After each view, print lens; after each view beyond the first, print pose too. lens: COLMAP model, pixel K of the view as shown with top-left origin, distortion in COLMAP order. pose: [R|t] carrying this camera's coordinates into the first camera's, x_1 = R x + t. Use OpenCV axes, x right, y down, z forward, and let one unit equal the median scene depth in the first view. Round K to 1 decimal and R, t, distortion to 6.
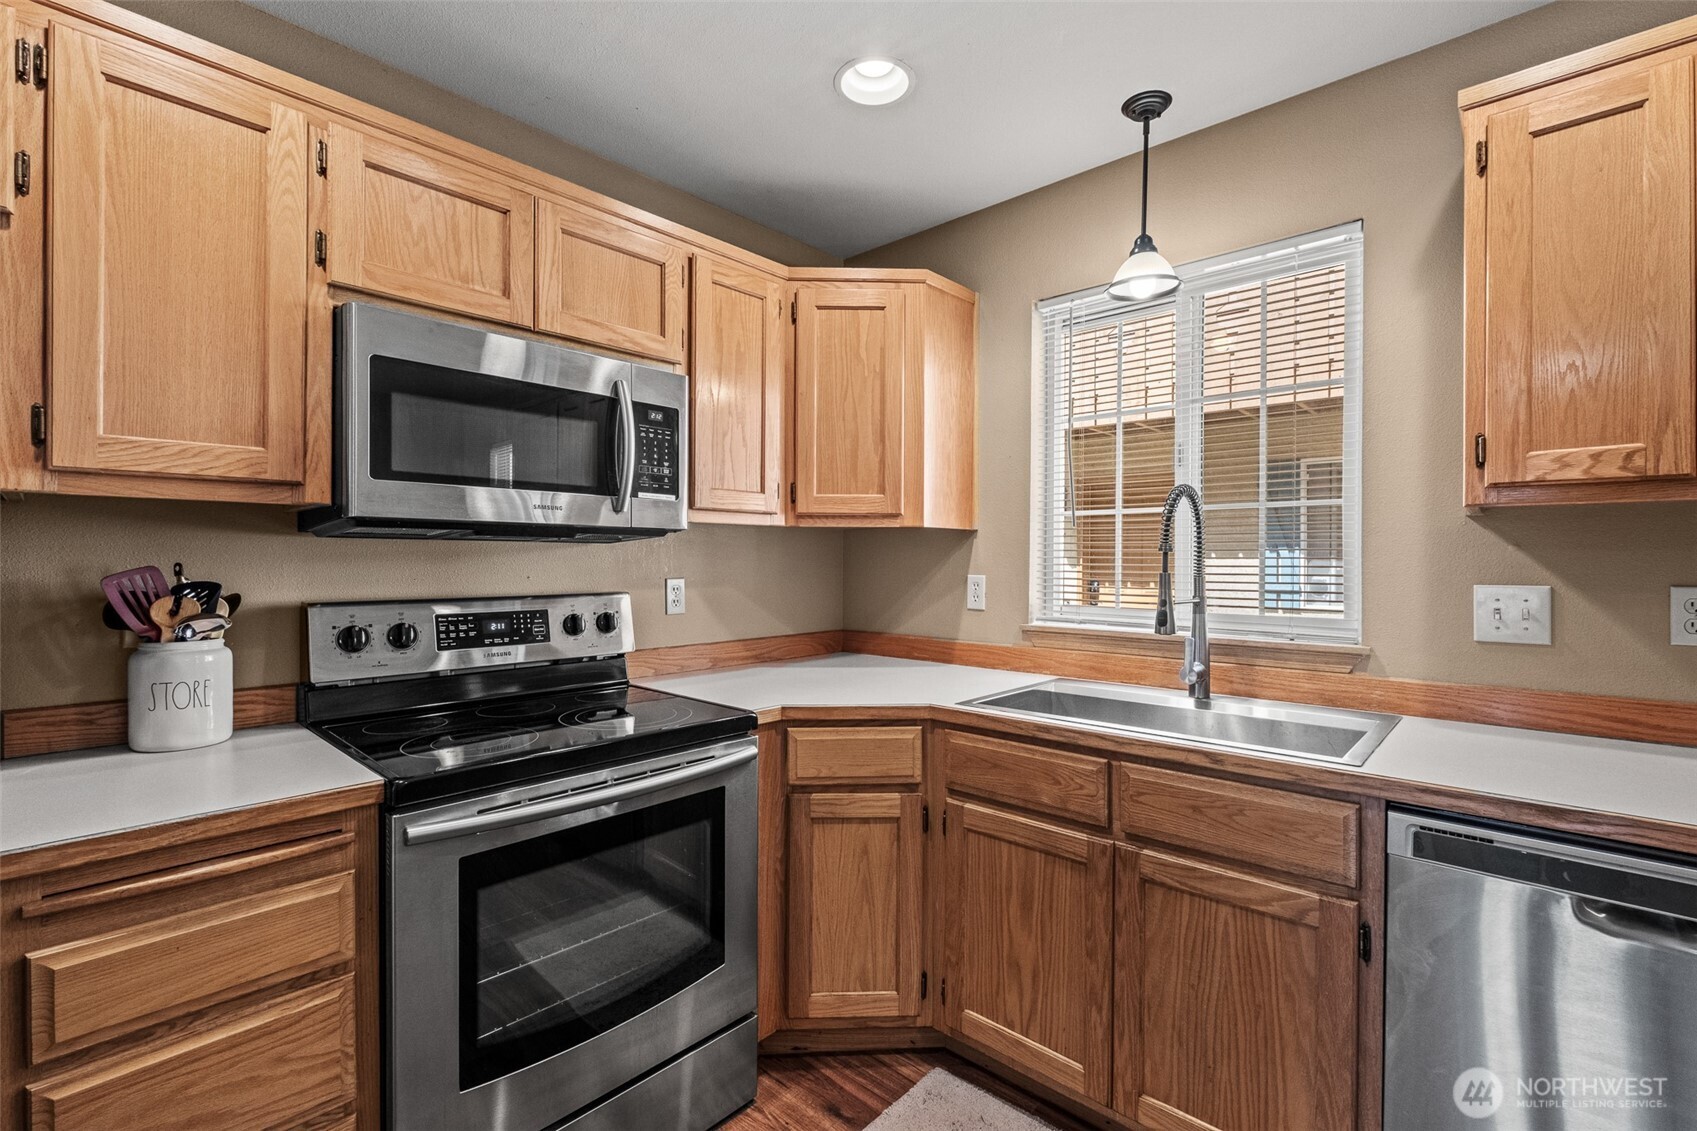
lens RADIAL K [[751.6, 0, 848.3], [0, 751.6, 560.6], [0, 0, 1]] dist [-0.003263, -0.000378]
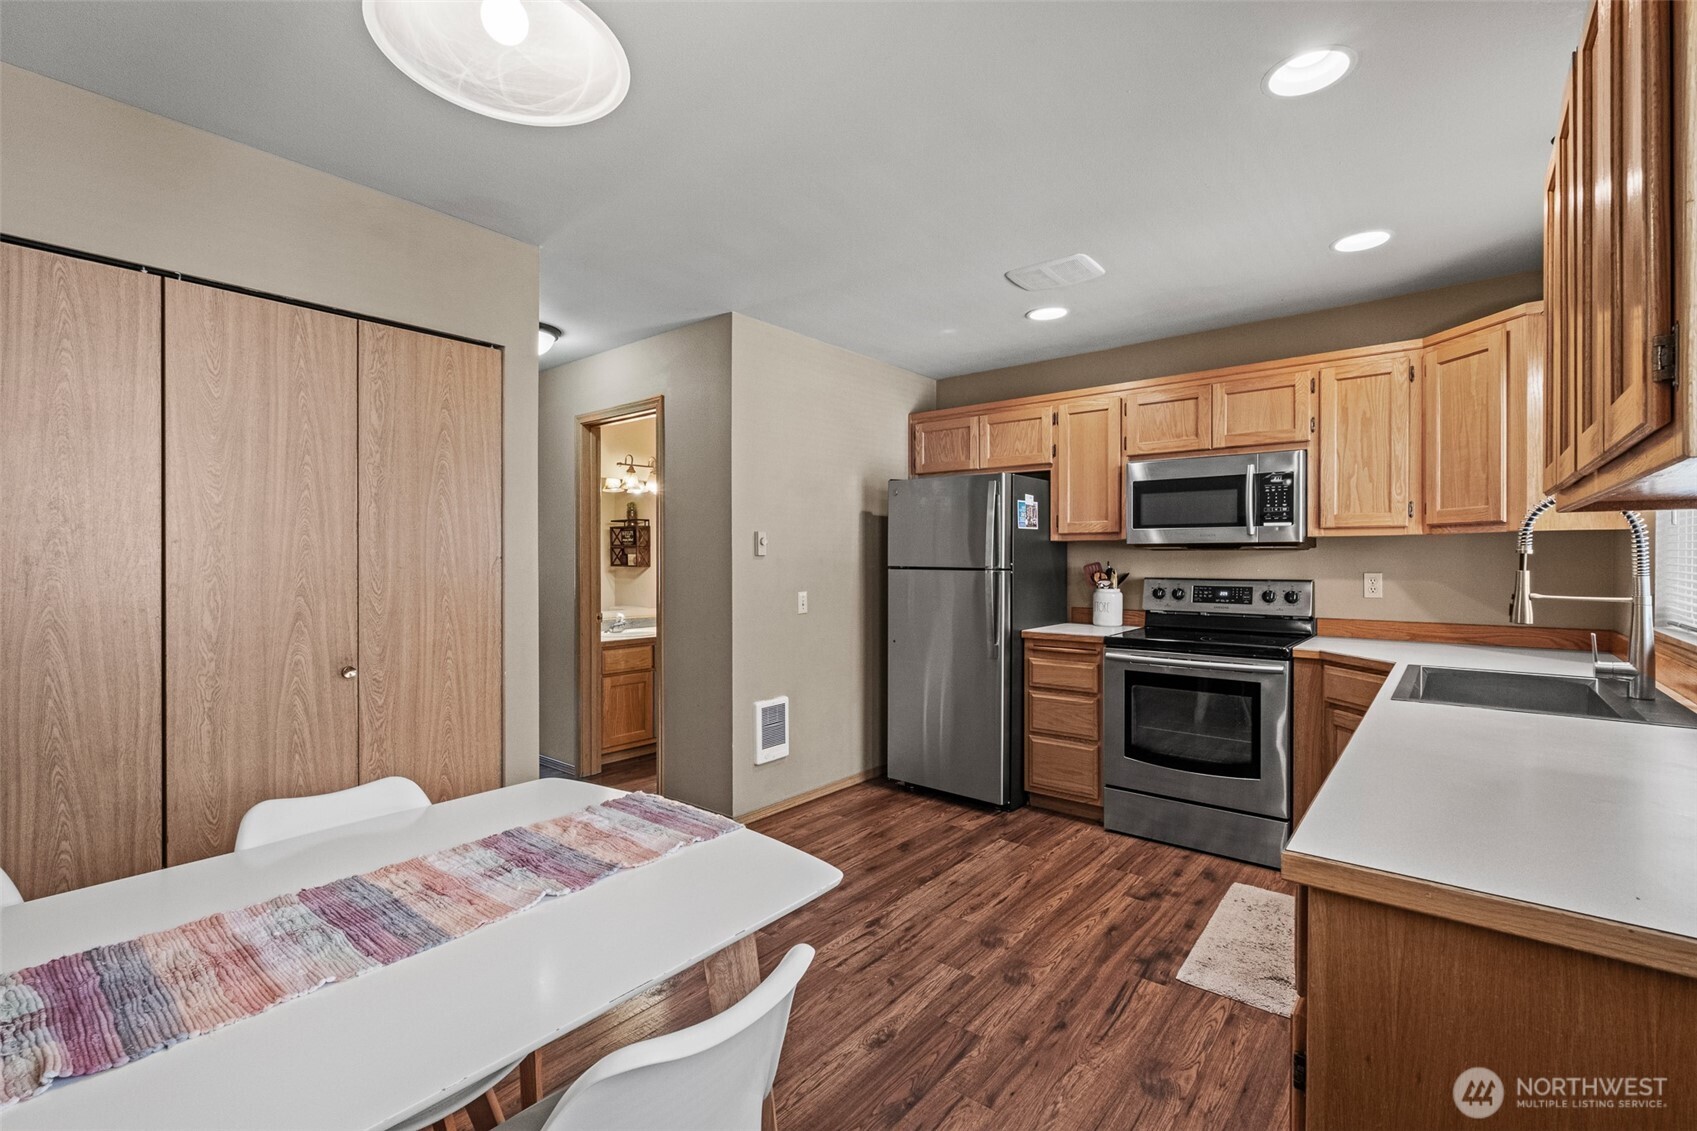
lens RADIAL K [[751.6, 0, 848.3], [0, 751.6, 560.6], [0, 0, 1]] dist [-0.003263, -0.000378]
pose [[0.055352, -0.000485, -0.998467, 1.560453], [-0.001591, 0.999999, -0.000574, 0.003034], [0.998466, 0.001620, 0.055351, -0.109233]]
